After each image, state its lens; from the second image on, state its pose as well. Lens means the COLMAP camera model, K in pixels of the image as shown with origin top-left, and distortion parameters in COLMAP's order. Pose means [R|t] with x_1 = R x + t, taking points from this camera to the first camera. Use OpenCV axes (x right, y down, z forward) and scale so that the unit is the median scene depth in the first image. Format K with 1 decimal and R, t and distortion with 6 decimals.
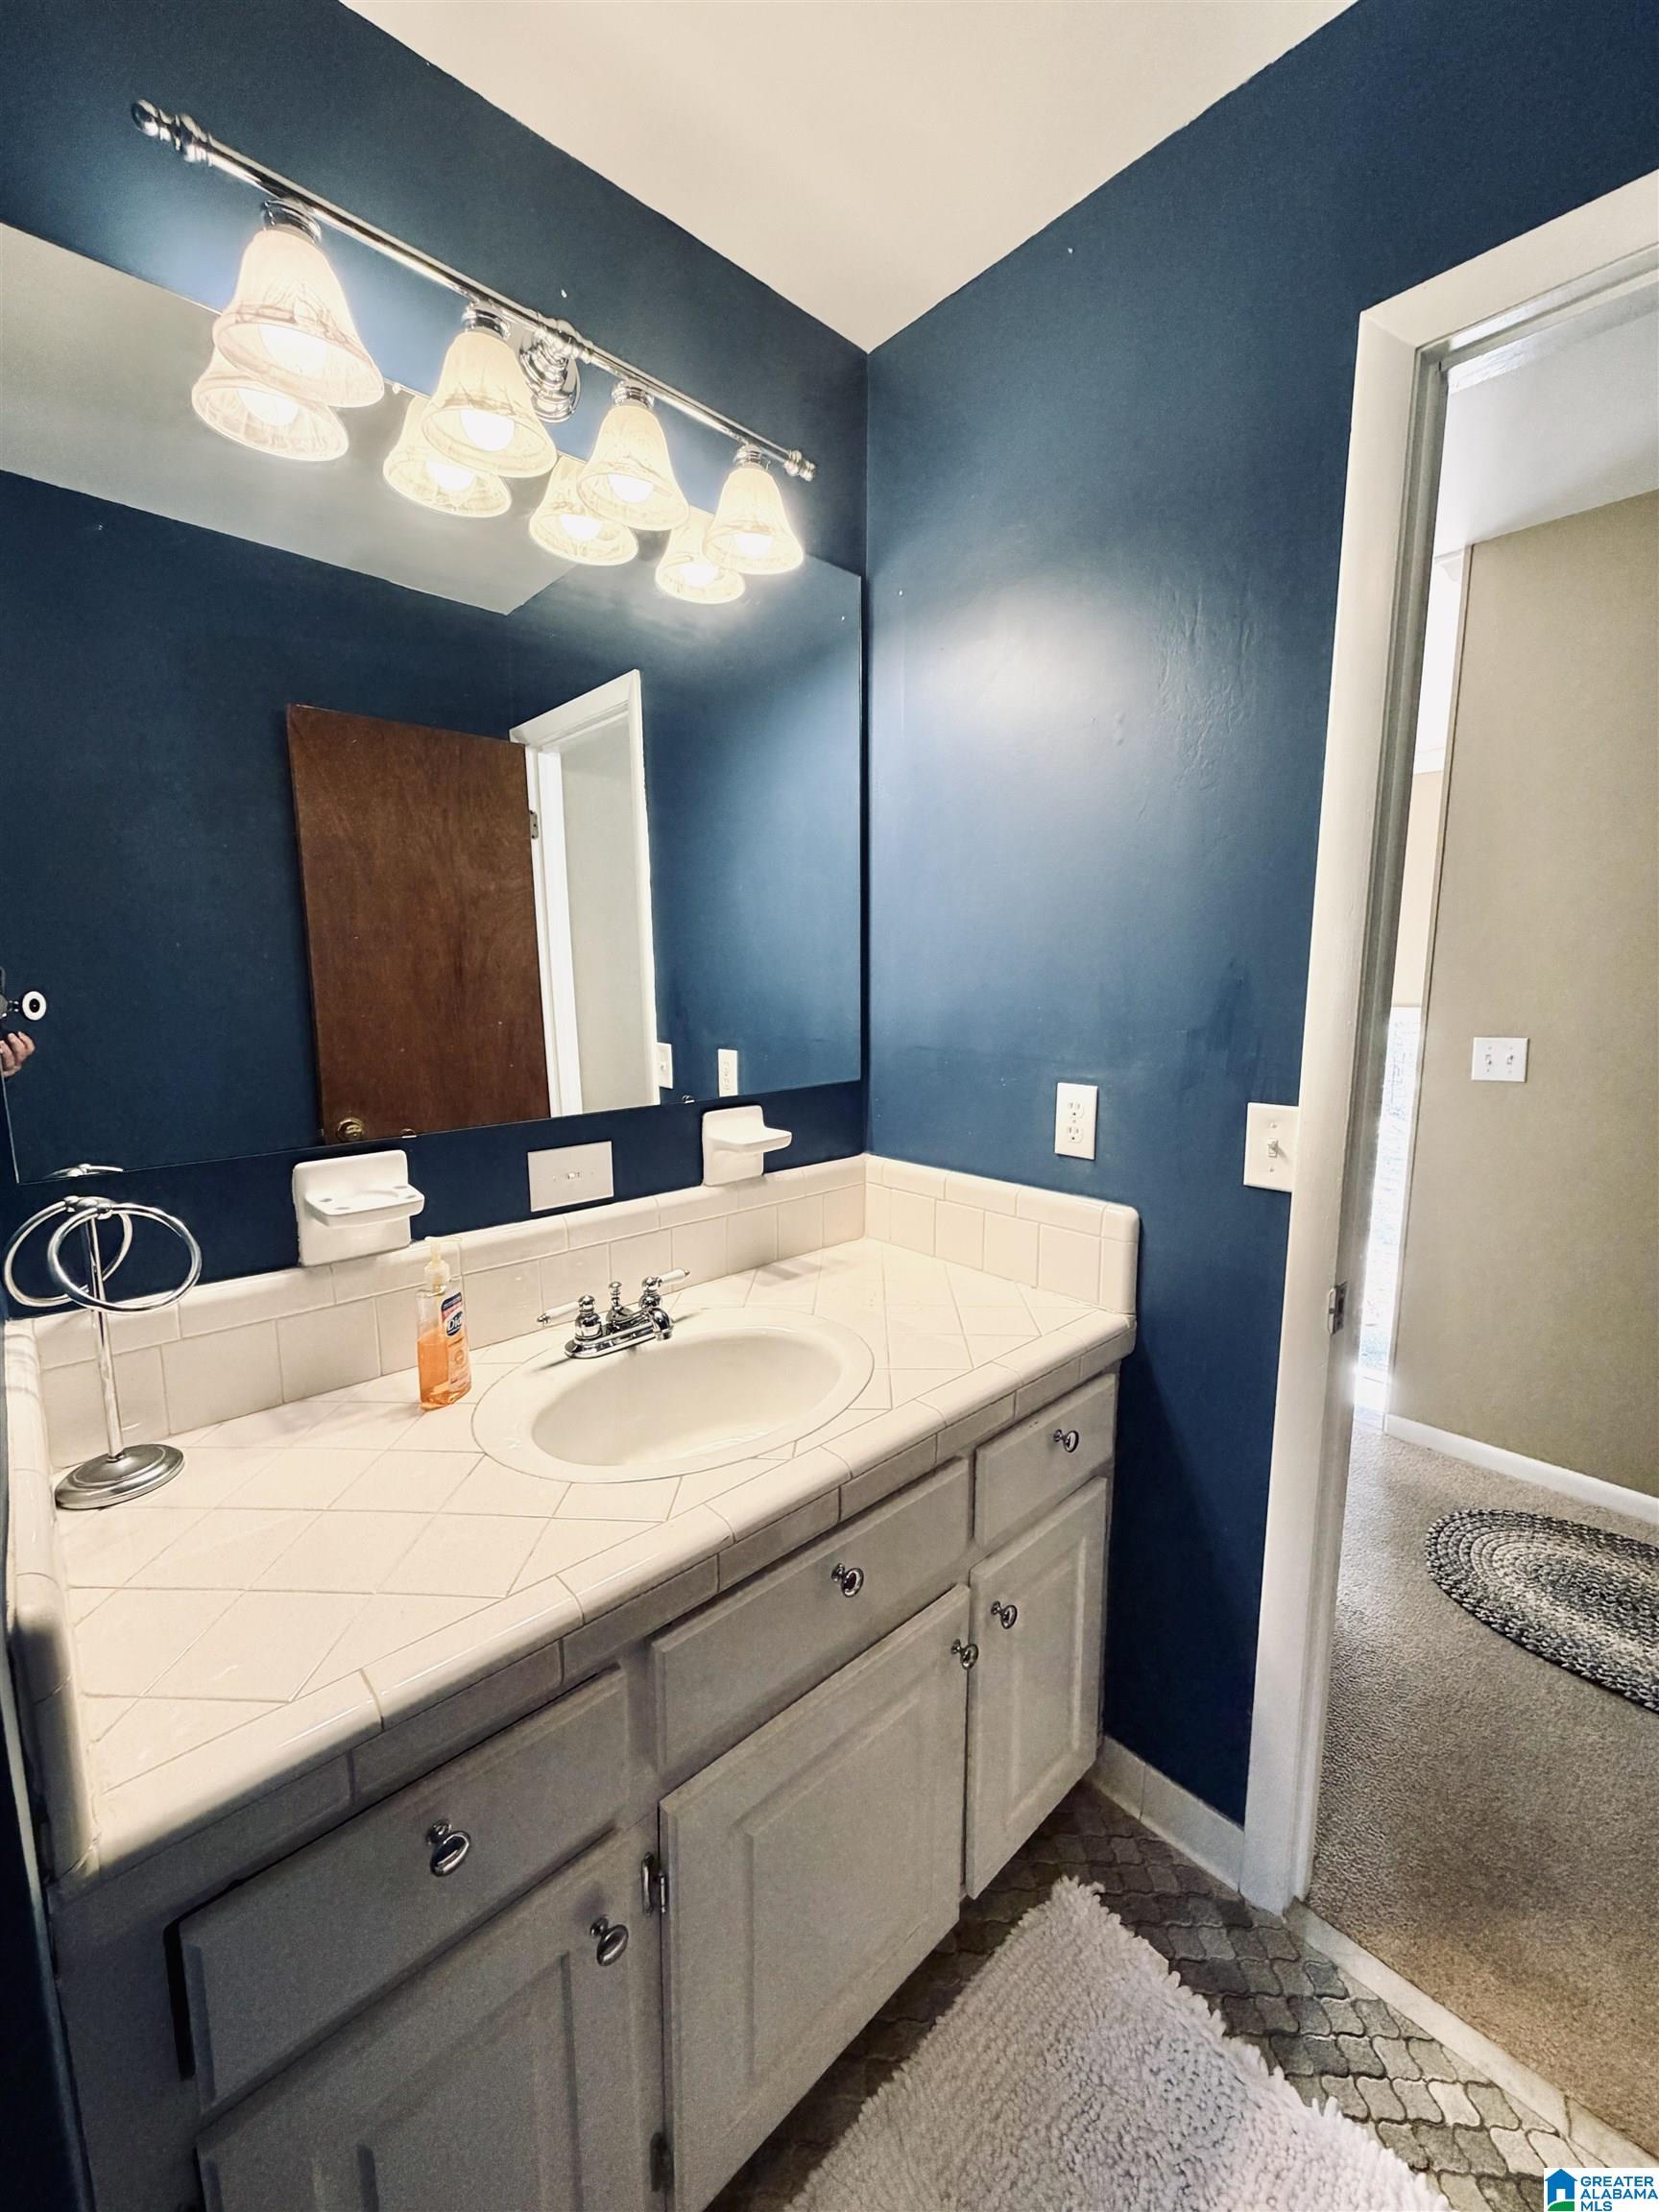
lens RADIAL K [[885.8, 0, 832.7], [0, 885.8, 1102.0], [0, 0, 1]] dist [-0.001130, 0.000113]
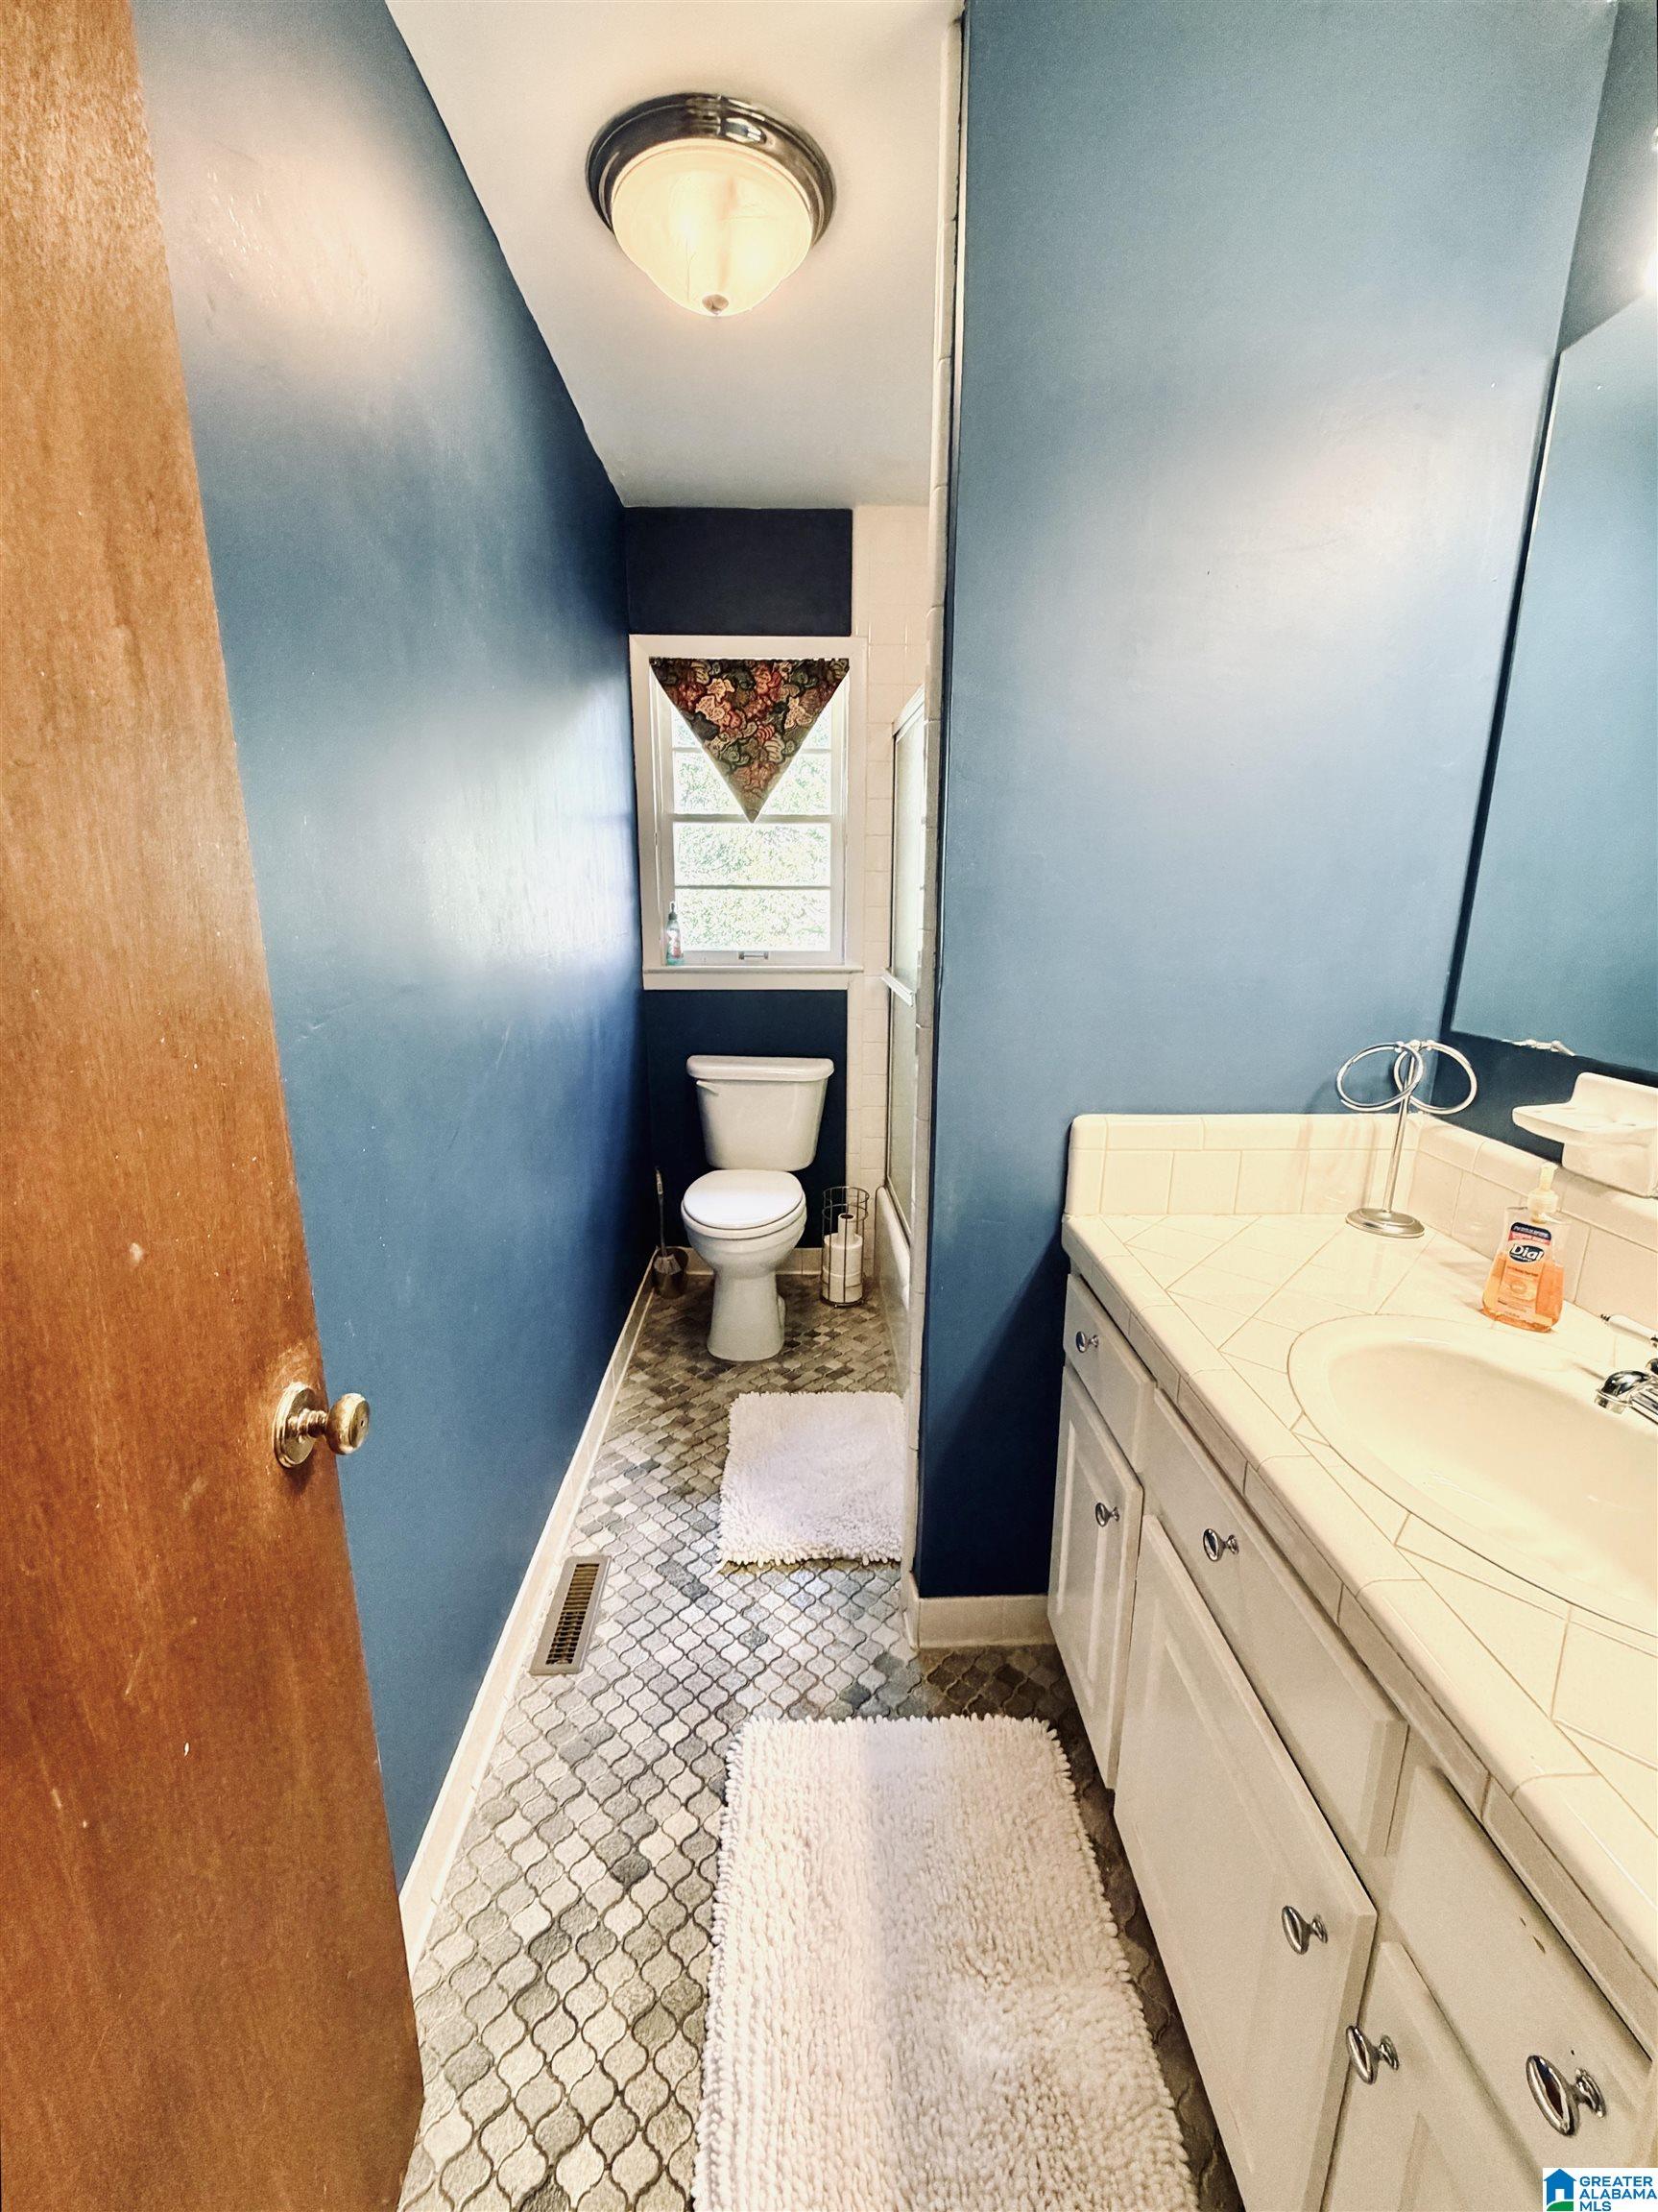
lens RADIAL K [[885.8, 0, 828.7], [0, 885.8, 1101.3], [0, 0, 1]] dist [-0.001130, 0.000113]
pose [[-0.661791, 0.171968, -0.729698, 0.805466], [-0.105624, 0.942239, 0.317852, -0.145007], [0.742210, 0.287425, -0.605401, 1.011945]]
